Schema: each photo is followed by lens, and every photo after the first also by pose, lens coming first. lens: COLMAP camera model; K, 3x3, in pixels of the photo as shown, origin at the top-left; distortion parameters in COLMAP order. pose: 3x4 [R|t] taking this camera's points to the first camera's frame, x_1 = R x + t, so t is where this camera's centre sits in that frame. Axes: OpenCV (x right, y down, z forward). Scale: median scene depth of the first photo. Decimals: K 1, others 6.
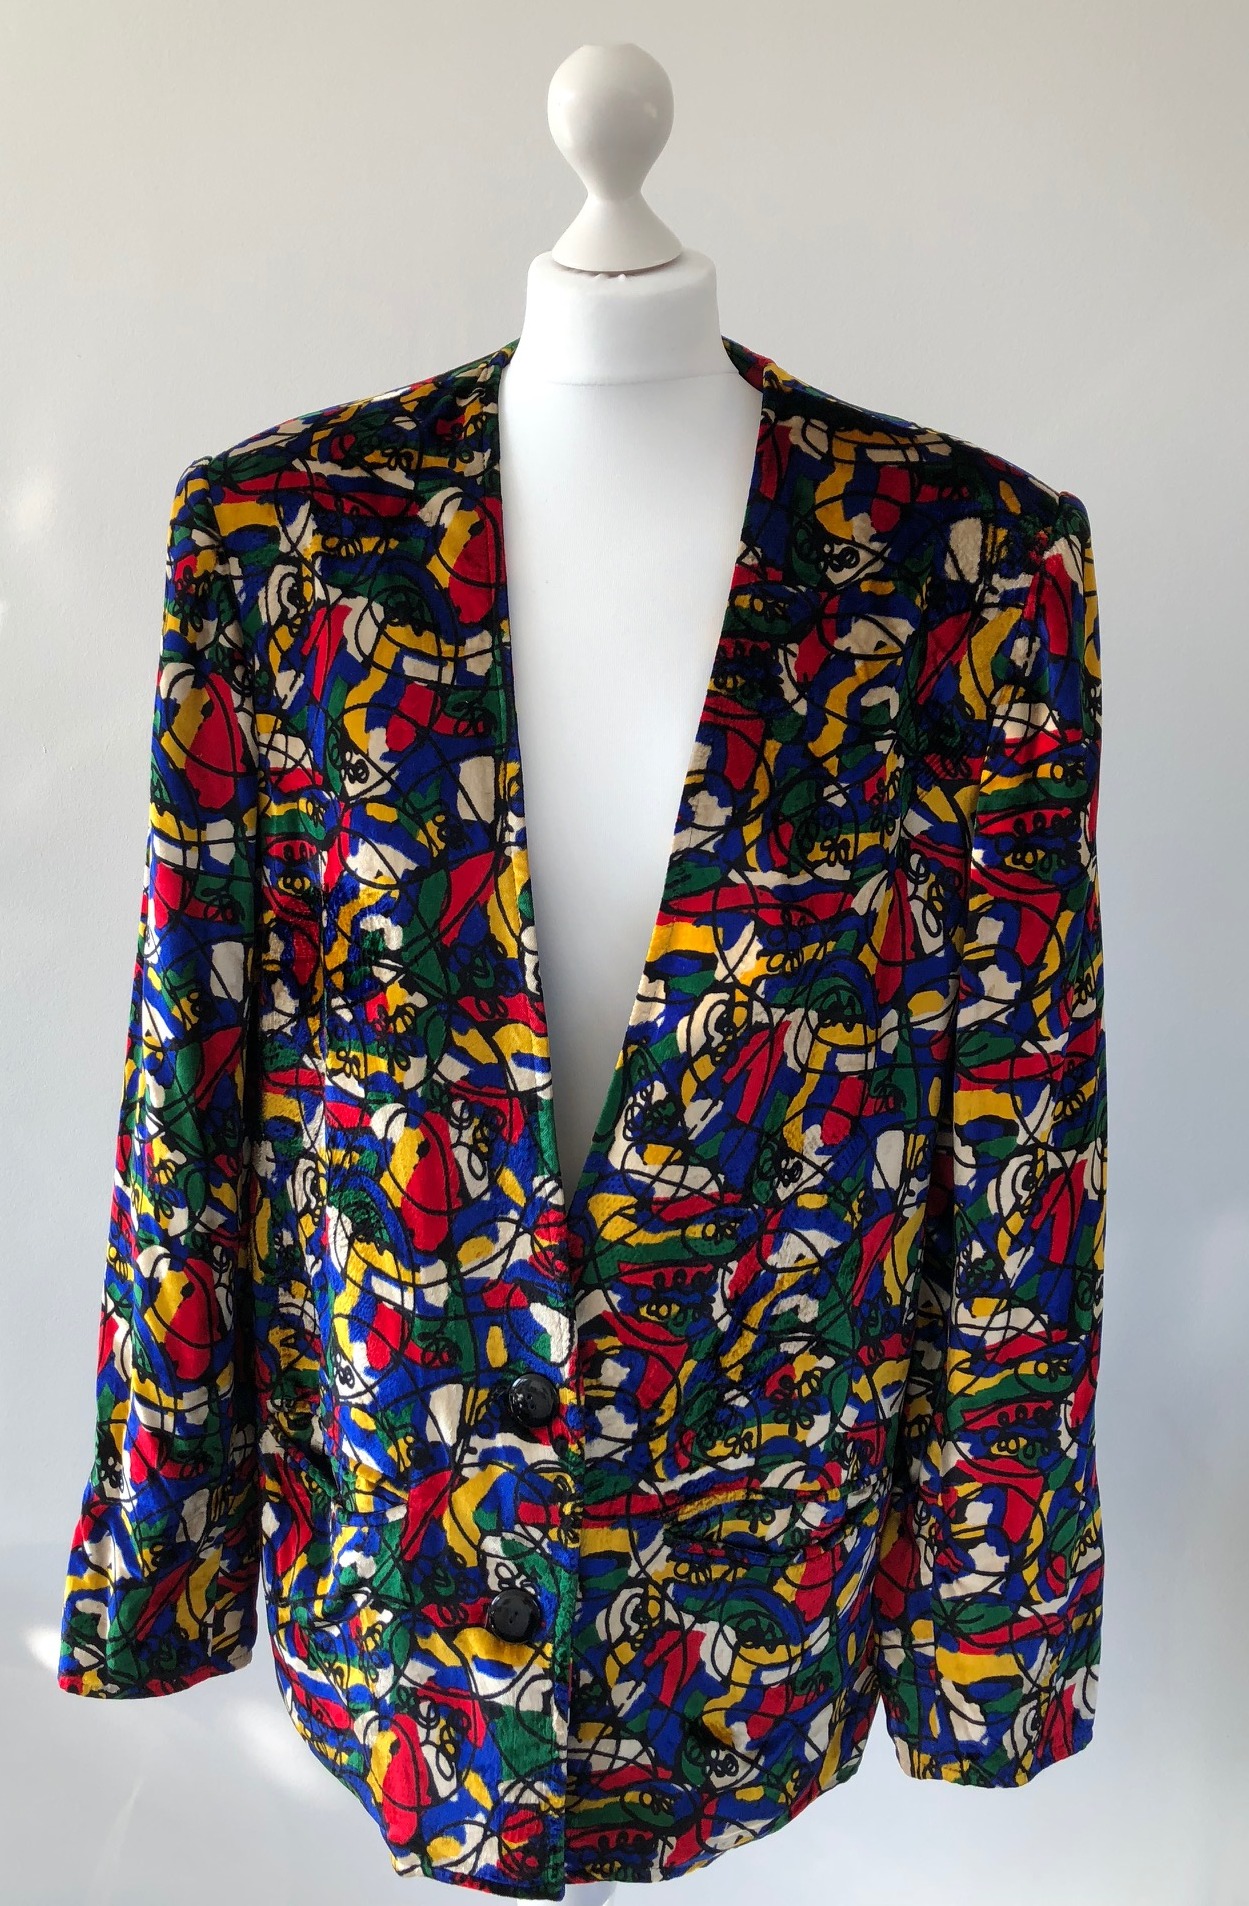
lens RADIAL K [[1627.5, 0, 626.3], [0, 1627.5, 846.8], [0, 0, 1]] dist [0.121486, -0.385214]
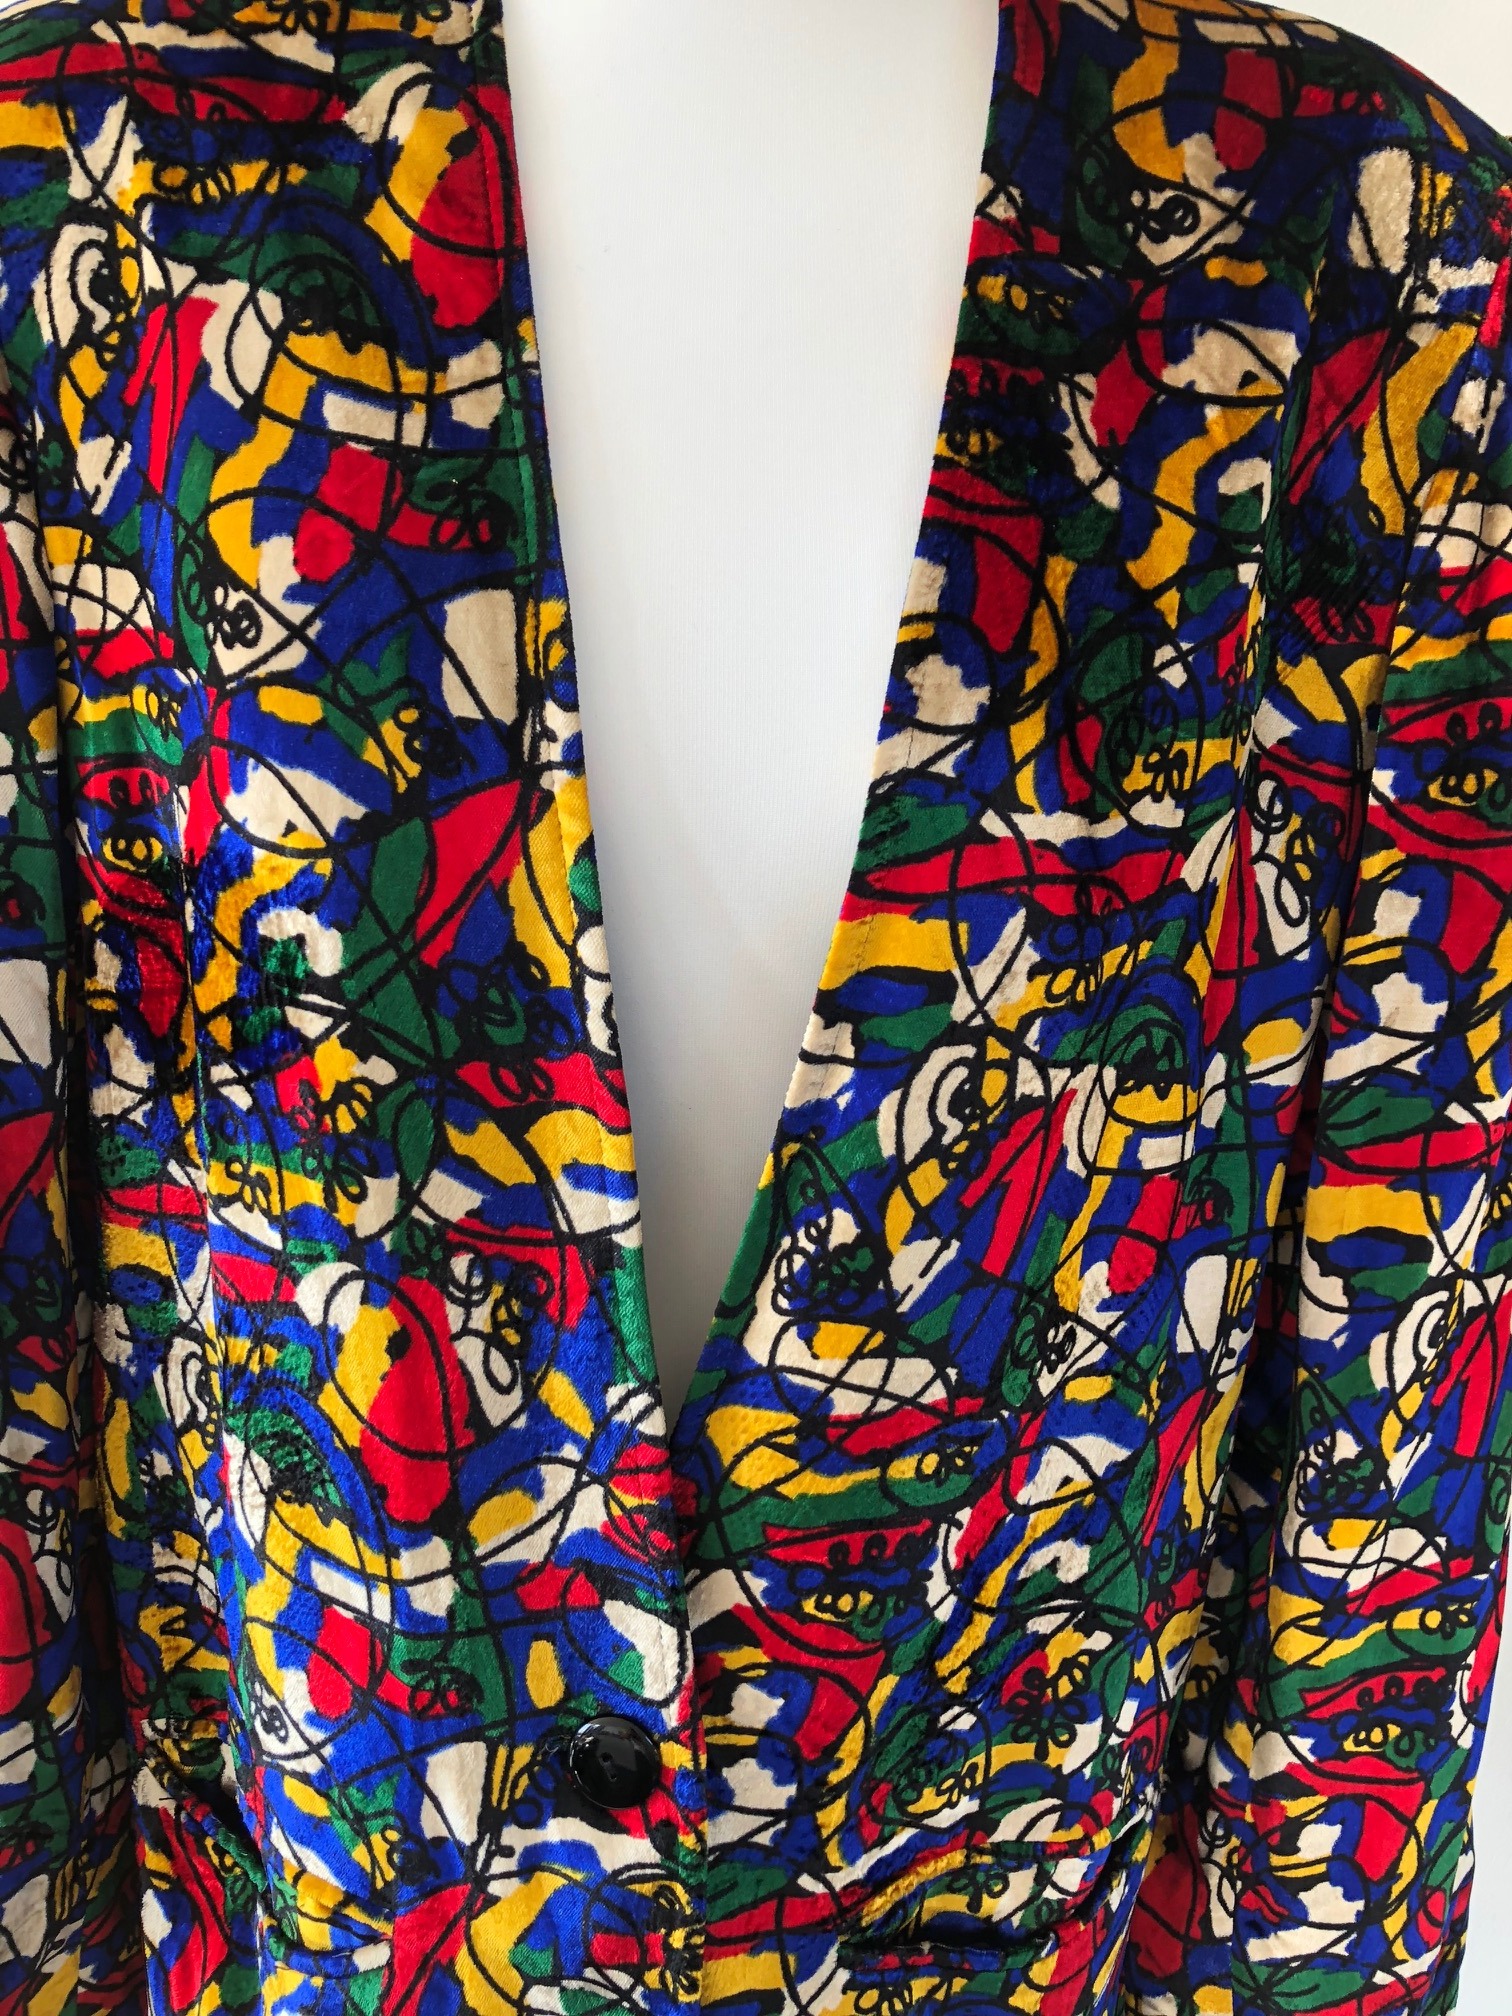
lens RADIAL K [[1631.5, 0, 758.2], [0, 1631.5, 969.7], [0, 0, 1]] dist [-0.003221, 0.009840]
pose [[0.993792, -0.023205, 0.108808, -0.061388], [0.012362, 0.994982, 0.099290, 0.011620], [-0.110566, -0.097329, 0.989092, 0.464204]]
